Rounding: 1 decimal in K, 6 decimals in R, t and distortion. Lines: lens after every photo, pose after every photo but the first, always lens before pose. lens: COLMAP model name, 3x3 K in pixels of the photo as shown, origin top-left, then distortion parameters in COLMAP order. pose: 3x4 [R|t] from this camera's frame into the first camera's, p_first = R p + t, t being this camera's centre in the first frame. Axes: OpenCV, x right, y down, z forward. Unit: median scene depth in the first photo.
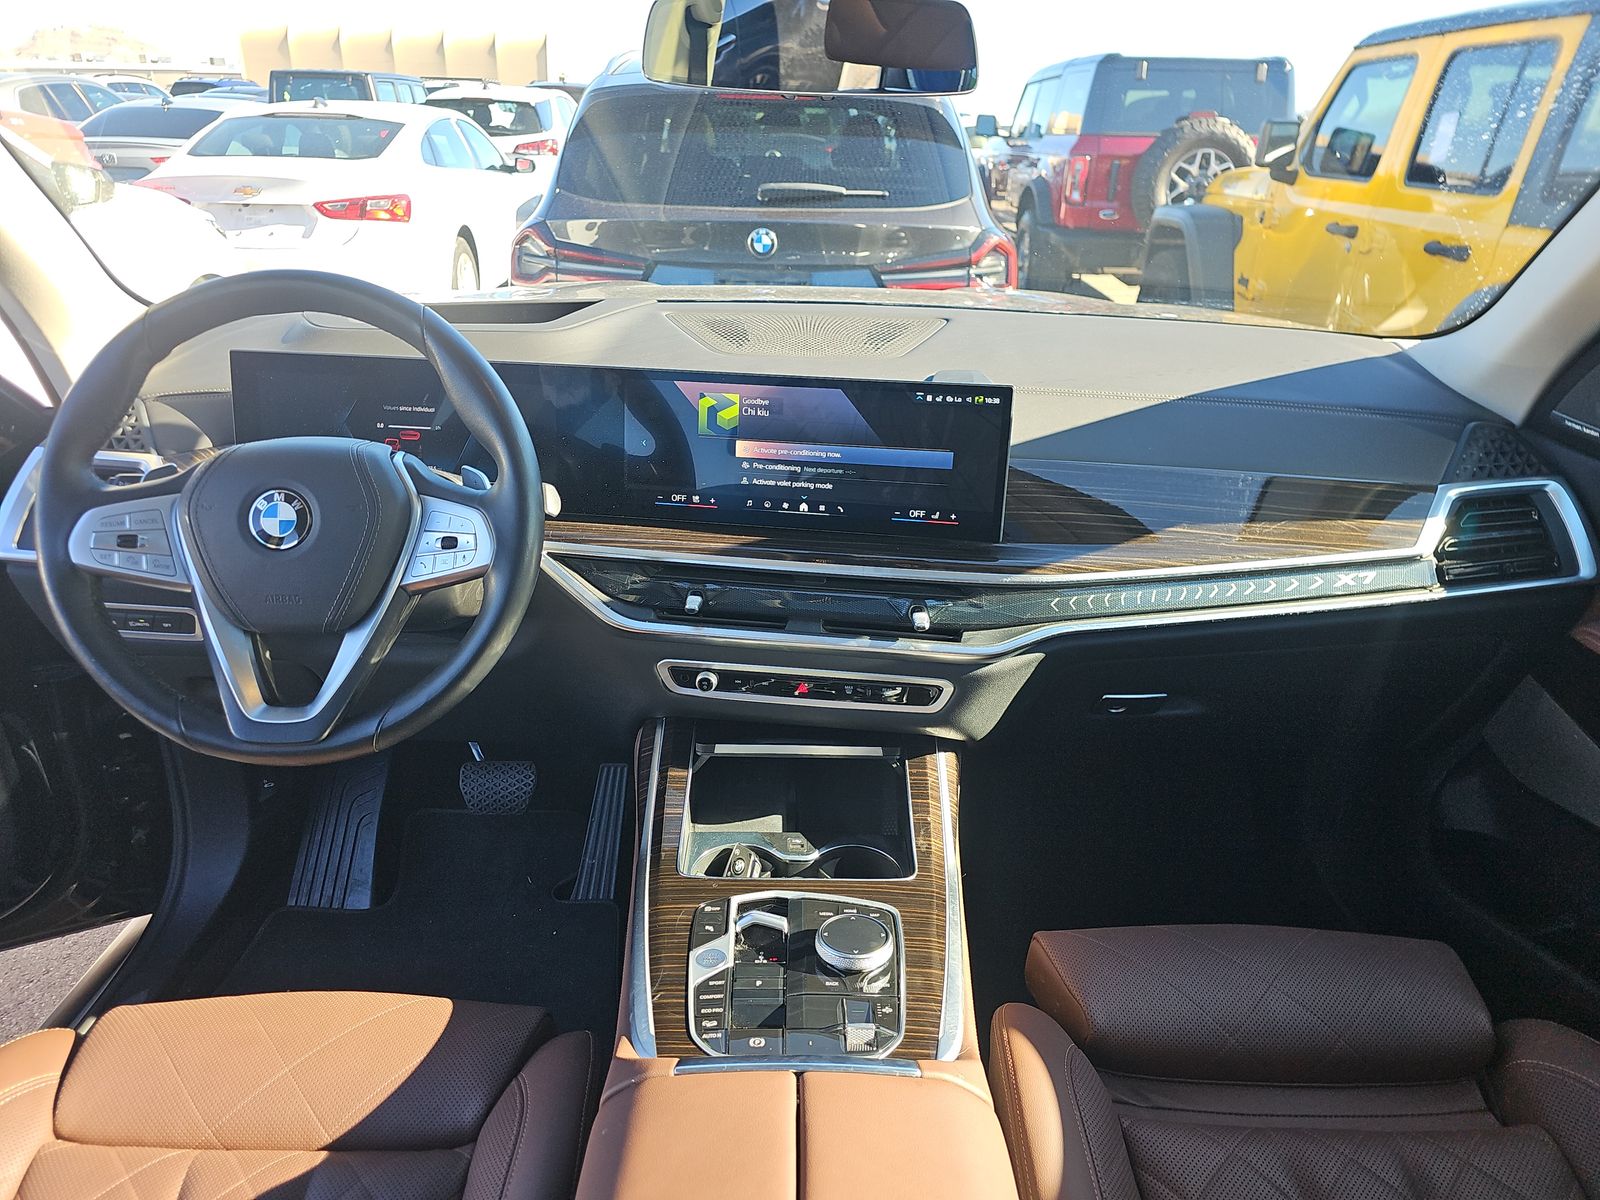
lens RADIAL K [[1064.7, 0, 805.5], [0, 1064.7, 610.4], [0, 0, 1]] dist [0.038068, -0.010444]
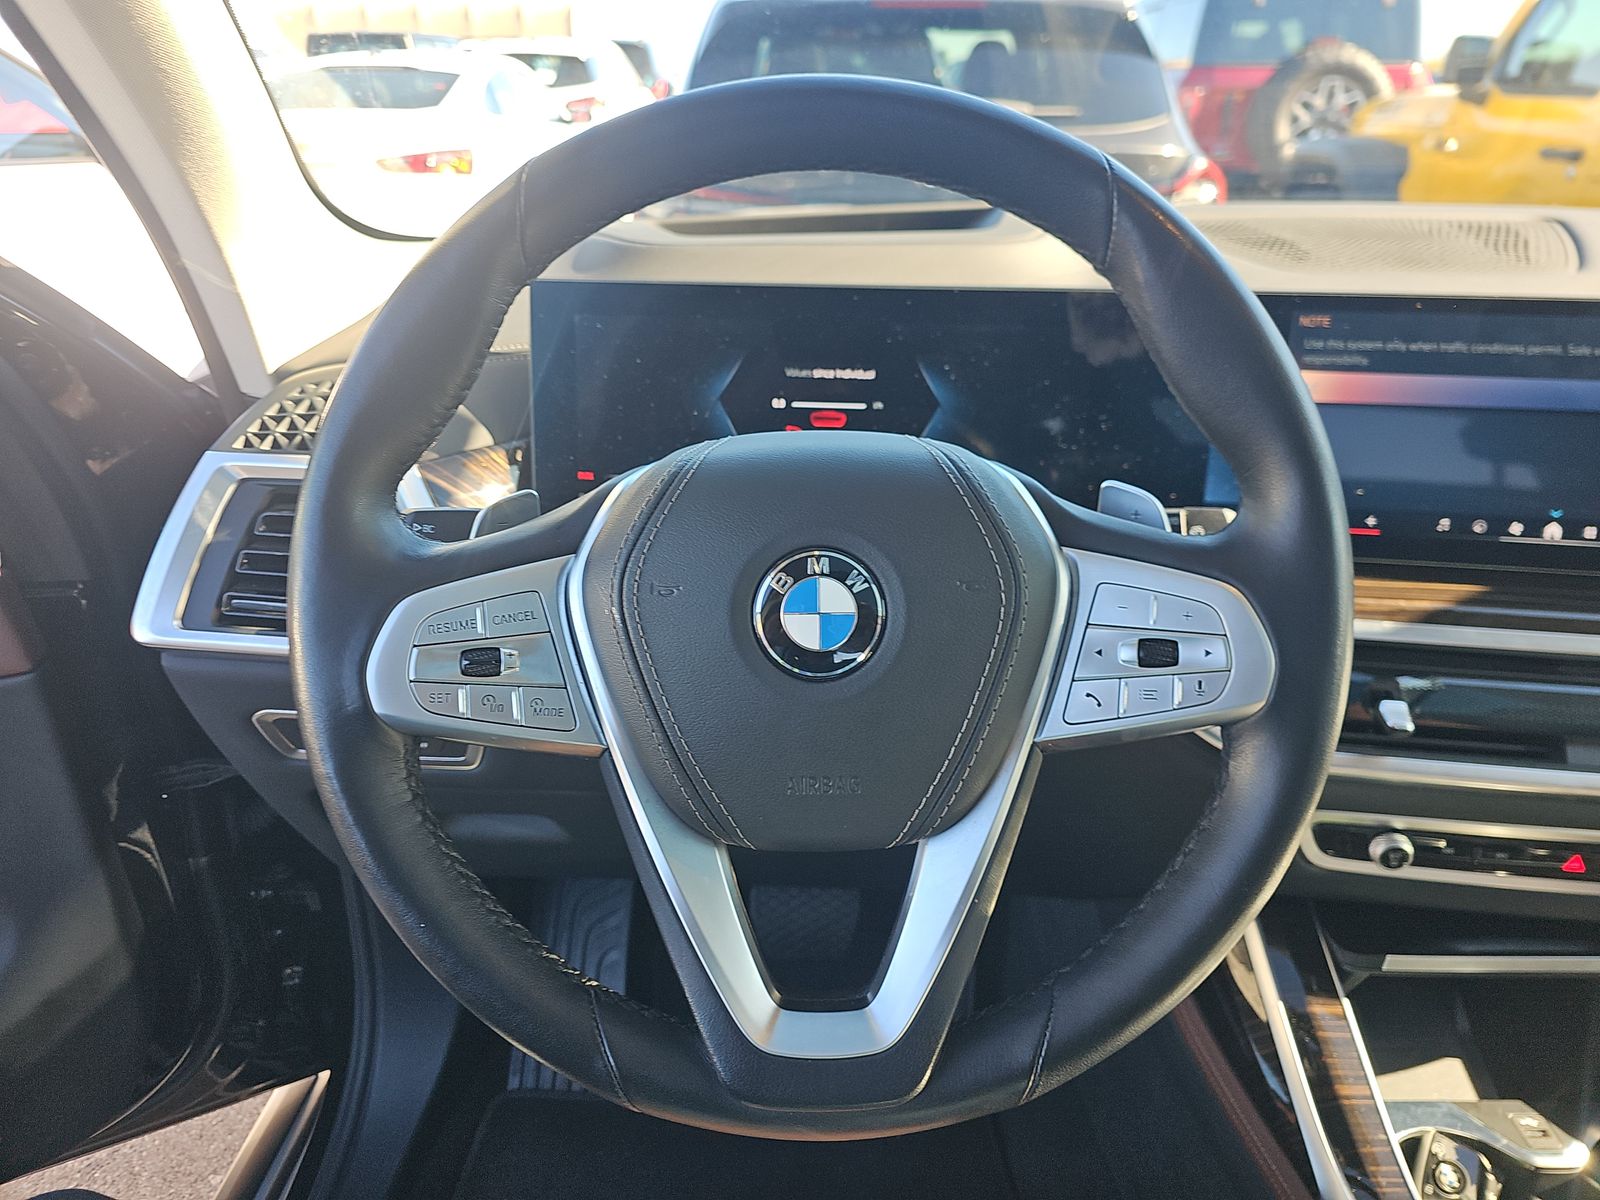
lens RADIAL K [[1064.7, 0, 798.4], [0, 1064.7, 593.5], [0, 0, 1]] dist [0.038068, -0.010444]
pose [[0.999615, -0.015125, -0.023247, -0.387911], [0.015441, 0.999790, 0.013498, -0.079653], [0.023038, -0.013852, 0.999639, 0.434435]]
